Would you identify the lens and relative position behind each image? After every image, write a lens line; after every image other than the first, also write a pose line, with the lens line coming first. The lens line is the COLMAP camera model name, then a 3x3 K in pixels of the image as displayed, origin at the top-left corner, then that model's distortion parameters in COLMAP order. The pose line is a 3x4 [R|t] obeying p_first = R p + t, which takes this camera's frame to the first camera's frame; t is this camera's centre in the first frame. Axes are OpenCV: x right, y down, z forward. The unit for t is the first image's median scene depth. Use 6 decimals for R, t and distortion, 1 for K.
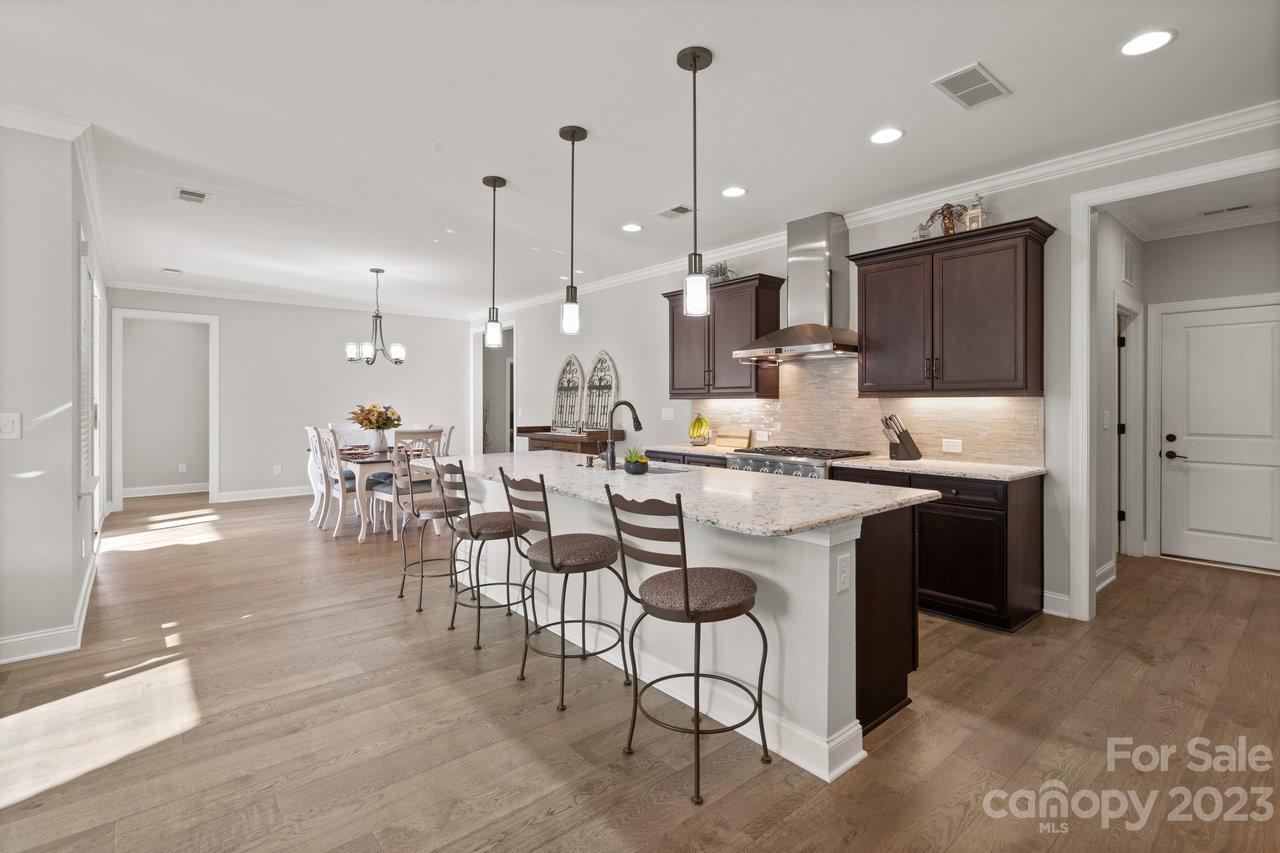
lens RADIAL K [[596.8, 0, 648.2], [0, 596.8, 400.5], [0, 0, 1]] dist [-0.005966, 0.001203]
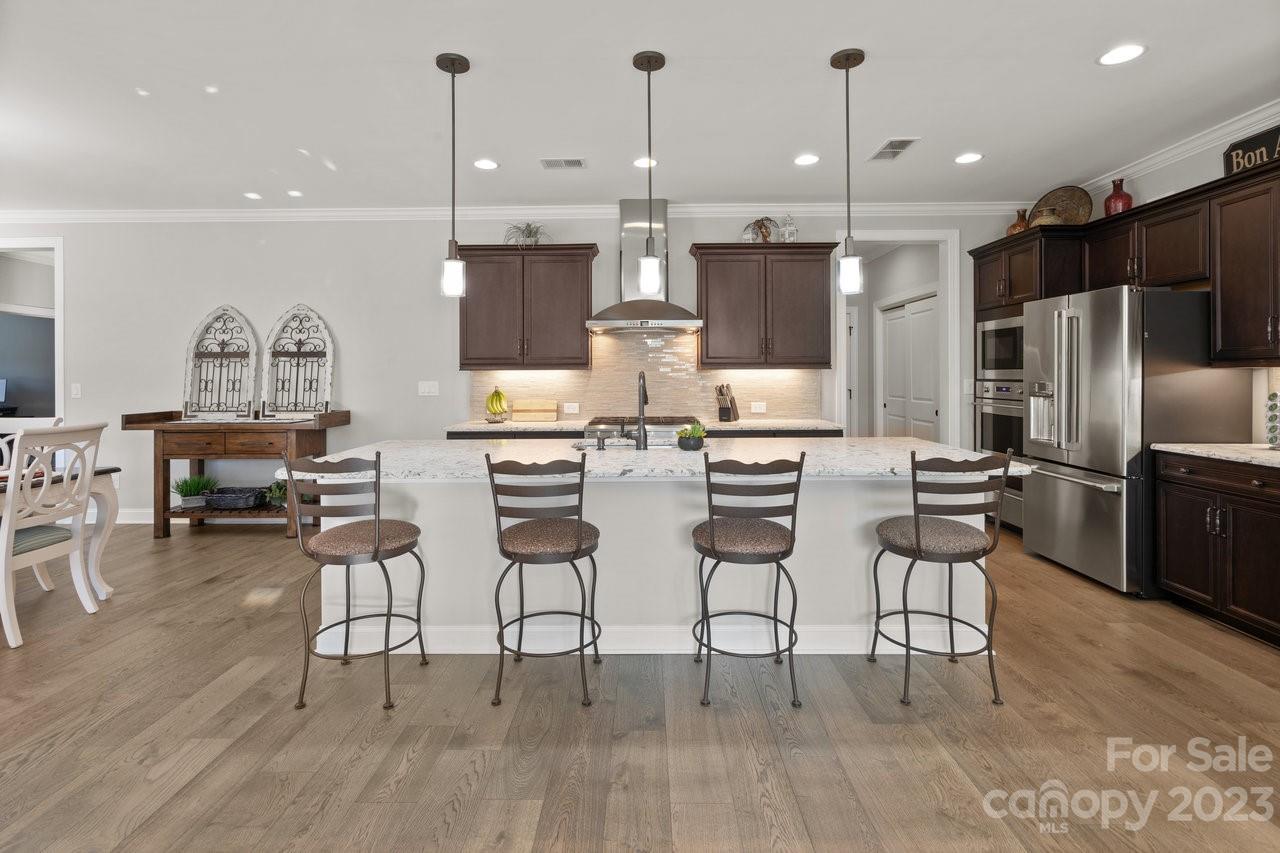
lens RADIAL K [[596.8, 0, 644.2], [0, 596.8, 374.5], [0, 0, 1]] dist [-0.005966, 0.001203]
pose [[0.662247, -0.003251, 0.749278, -0.504157], [0.000406, 0.999992, 0.003980, 0.000272], [-0.749285, -0.002332, 0.662243, 0.287142]]
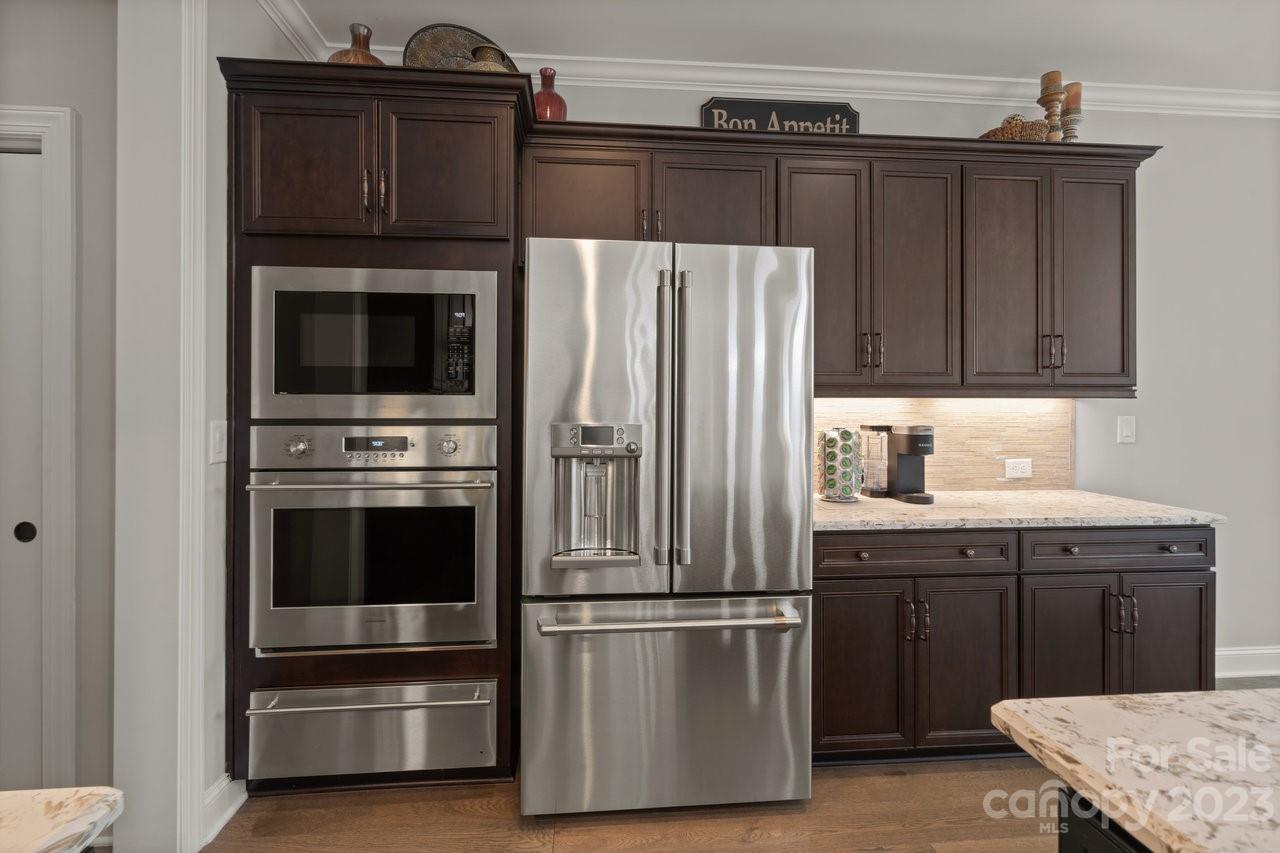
lens RADIAL K [[596.8, 0, 632.6], [0, 596.8, 404.6], [0, 0, 1]] dist [-0.005966, 0.001203]
pose [[-0.804071, -0.002221, 0.594529, 0.249949], [-0.004711, 0.999985, -0.002636, 0.002941], [-0.594514, -0.004920, -0.804070, 0.707557]]
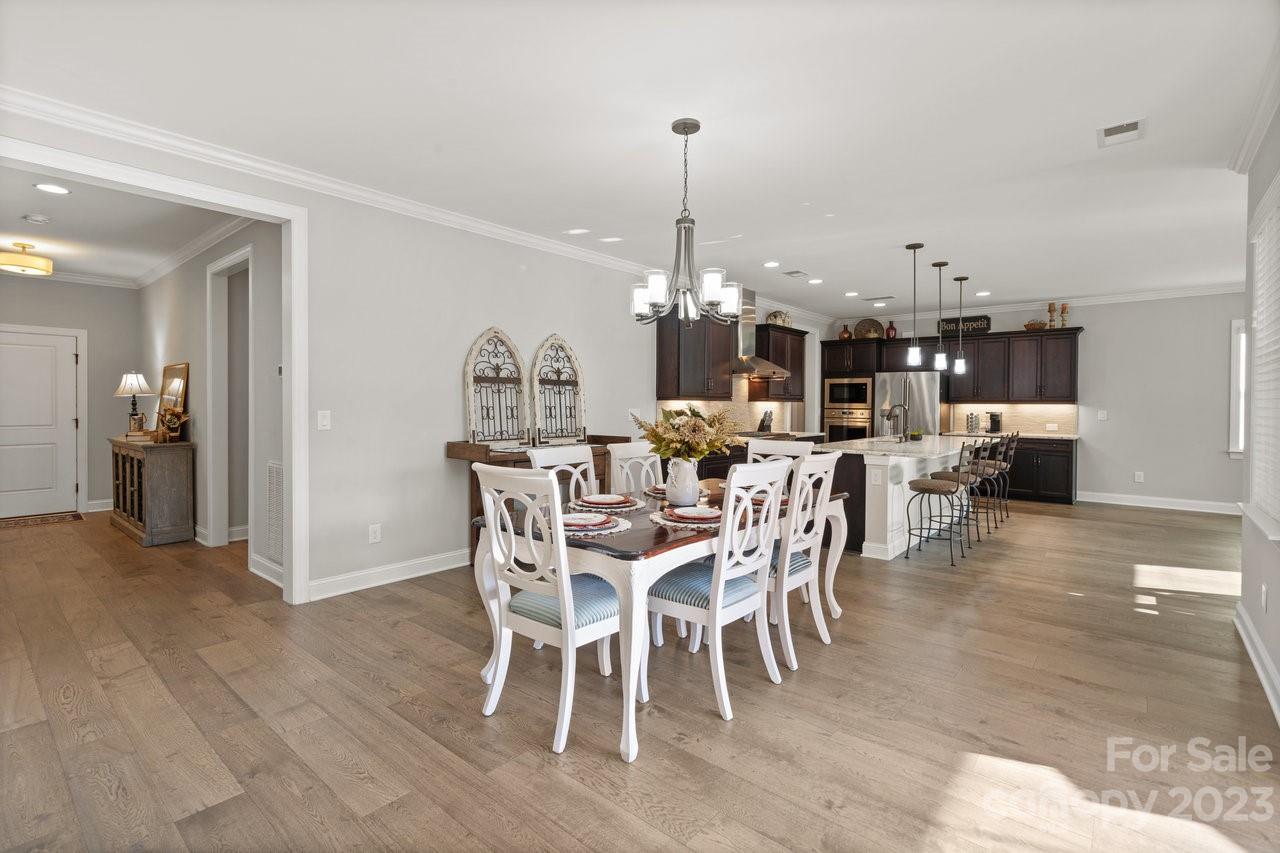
lens RADIAL K [[596.8, 0, 639.7], [0, 596.8, 406.2], [0, 0, 1]] dist [-0.005966, 0.001203]
pose [[-0.148384, -0.004334, 0.988920, -1.233908], [-0.011370, 0.999932, 0.002677, 0.007846], [-0.988864, -0.010847, -0.148423, 1.468184]]
